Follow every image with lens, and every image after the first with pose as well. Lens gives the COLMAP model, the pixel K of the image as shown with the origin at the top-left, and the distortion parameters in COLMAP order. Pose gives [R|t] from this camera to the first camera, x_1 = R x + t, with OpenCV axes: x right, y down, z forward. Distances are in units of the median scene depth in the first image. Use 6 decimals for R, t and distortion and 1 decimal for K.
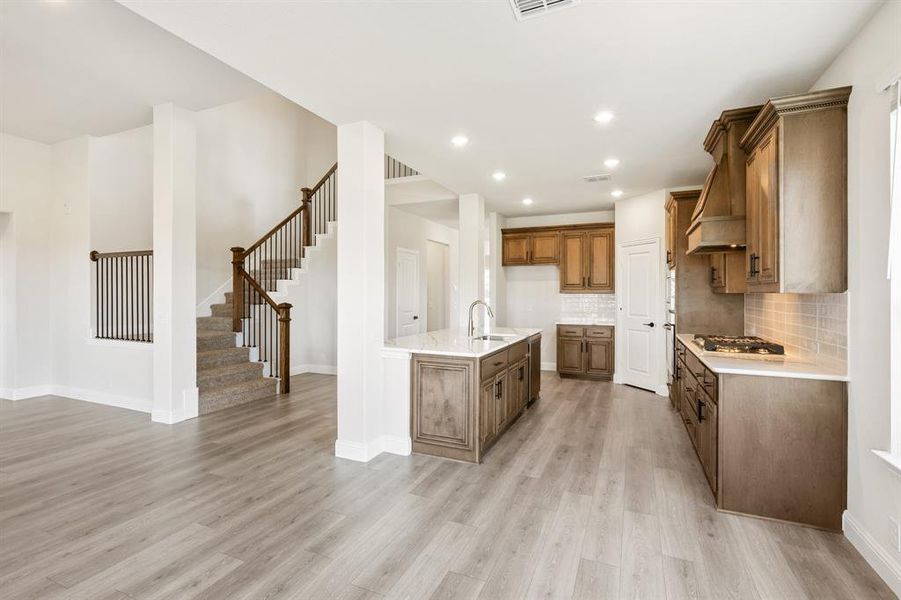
lens RADIAL K [[416.0, 0, 451.3], [0, 416.0, 295.7], [0, 0, 1]] dist [-0.003288, 0.000234]
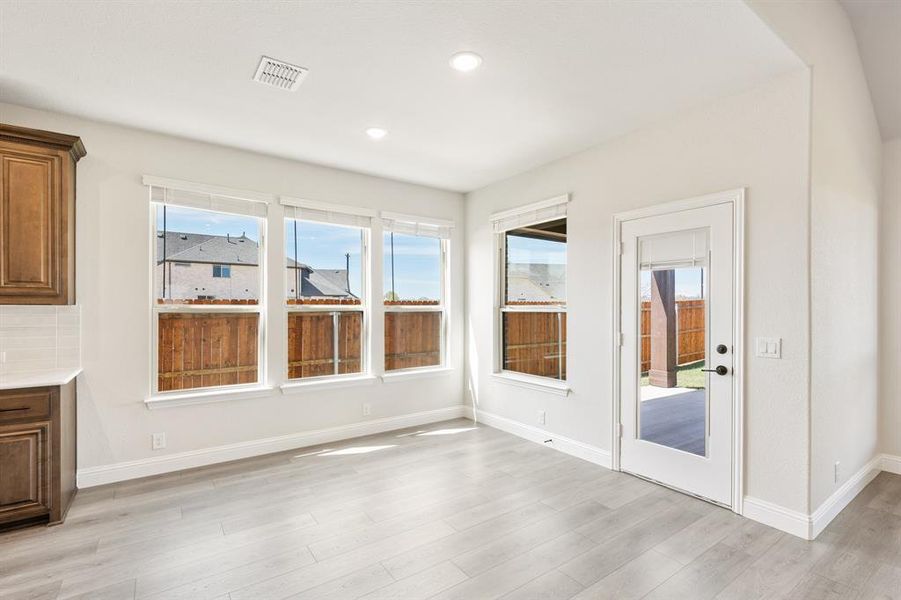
lens RADIAL K [[416.0, 0, 453.8], [0, 416.0, 307.1], [0, 0, 1]] dist [-0.003288, 0.000234]
pose [[-0.858301, -0.001687, 0.513144, -0.311348], [0.000684, 0.999990, 0.004432, -0.003131], [-0.513147, 0.004155, -0.858291, 0.623612]]
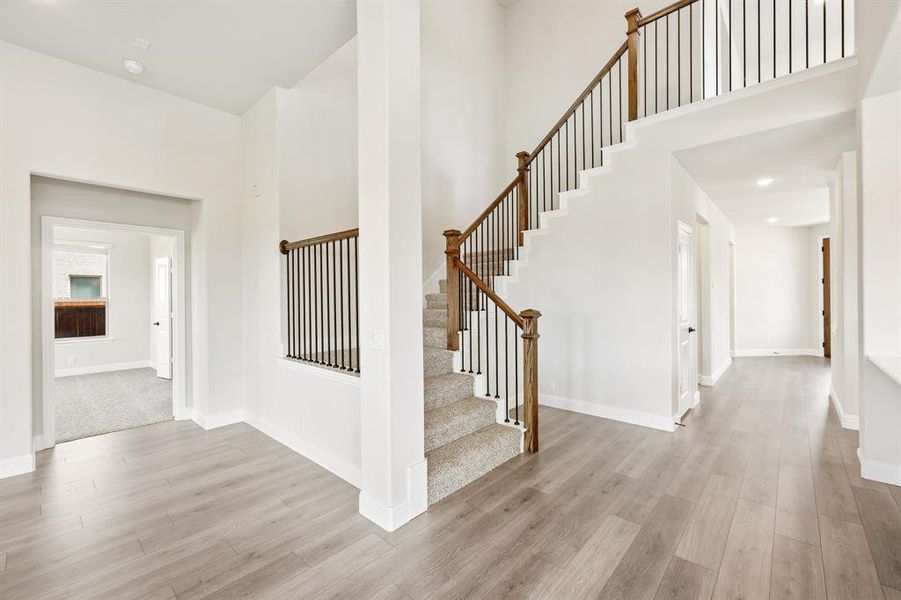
lens RADIAL K [[379.0, 0, 456.4], [0, 379.0, 295.5], [0, 0, 1]] dist [0.002375, 0.000082]
pose [[0.950073, -0.009317, -0.311889, -0.324738], [0.008480, 0.999956, -0.004039, -0.003180], [0.311913, 0.001193, 0.950110, 0.411268]]
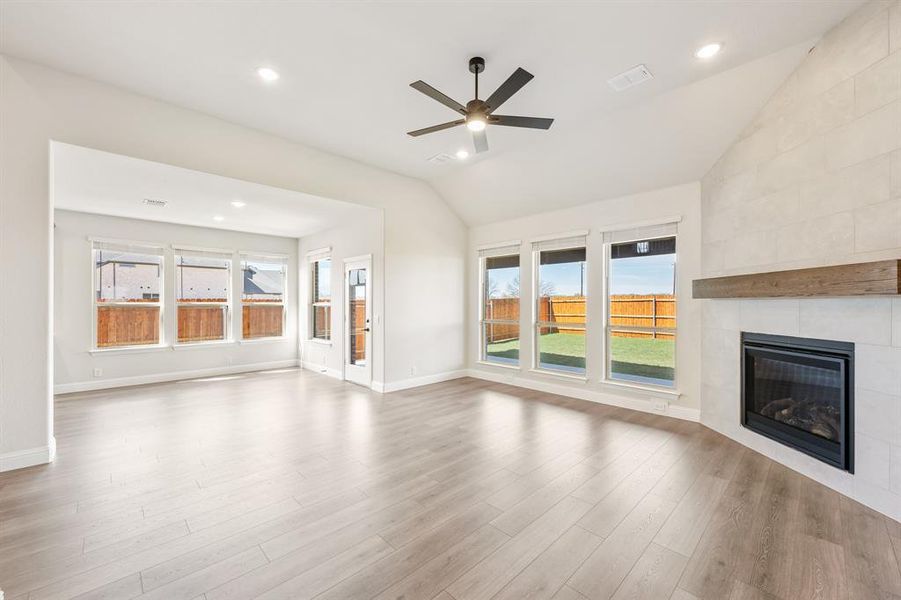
lens RADIAL K [[362.0, 0, 454.4], [0, 362.0, 302.5], [0, 0, 1]] dist [0.003638, 0.000181]
pose [[-0.925344, 0.000405, 0.379129, -0.943564], [0.001056, 0.999998, 0.001510, -0.003324], [-0.379127, 0.001797, -0.925343, 0.887700]]
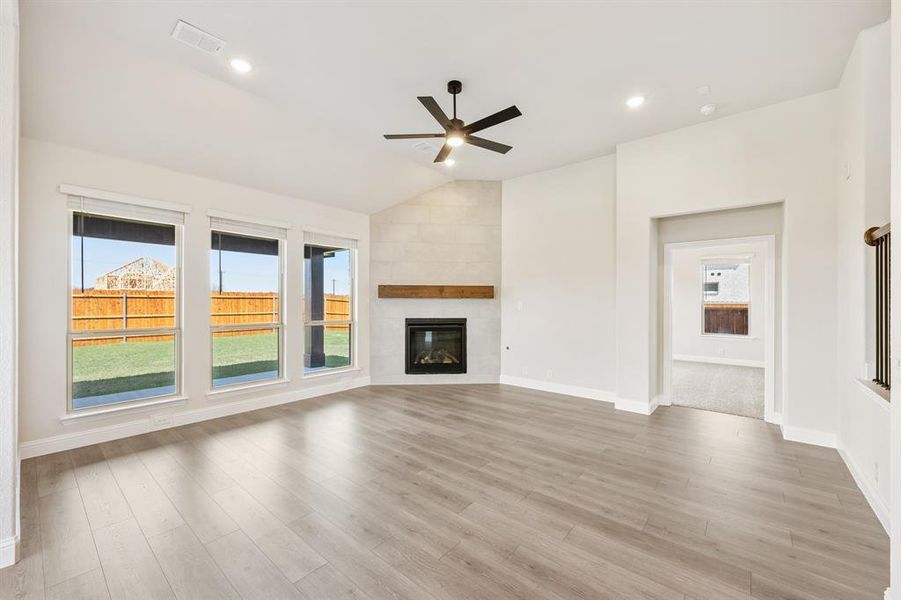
lens RADIAL K [[362.0, 0, 446.7], [0, 362.0, 302.5], [0, 0, 1]] dist [0.003638, 0.000181]
pose [[-0.282316, 0.001648, -0.959320, -0.198548], [-0.007888, 0.999961, 0.004039, -0.002508], [0.959289, 0.008707, -0.282292, 0.535683]]
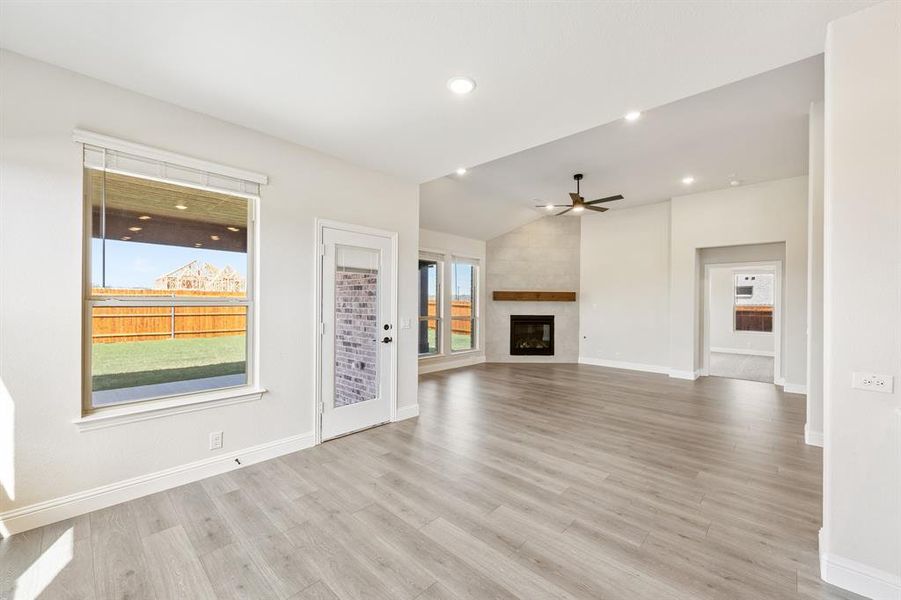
lens RADIAL K [[362.0, 0, 449.3], [0, 362.0, 302.7], [0, 0, 1]] dist [0.003638, 0.000181]
pose [[-0.337418, -0.002655, -0.941351, 0.287195], [-0.014332, 0.999895, 0.002317, -0.001551], [0.941246, 0.014273, -0.337421, 0.387566]]
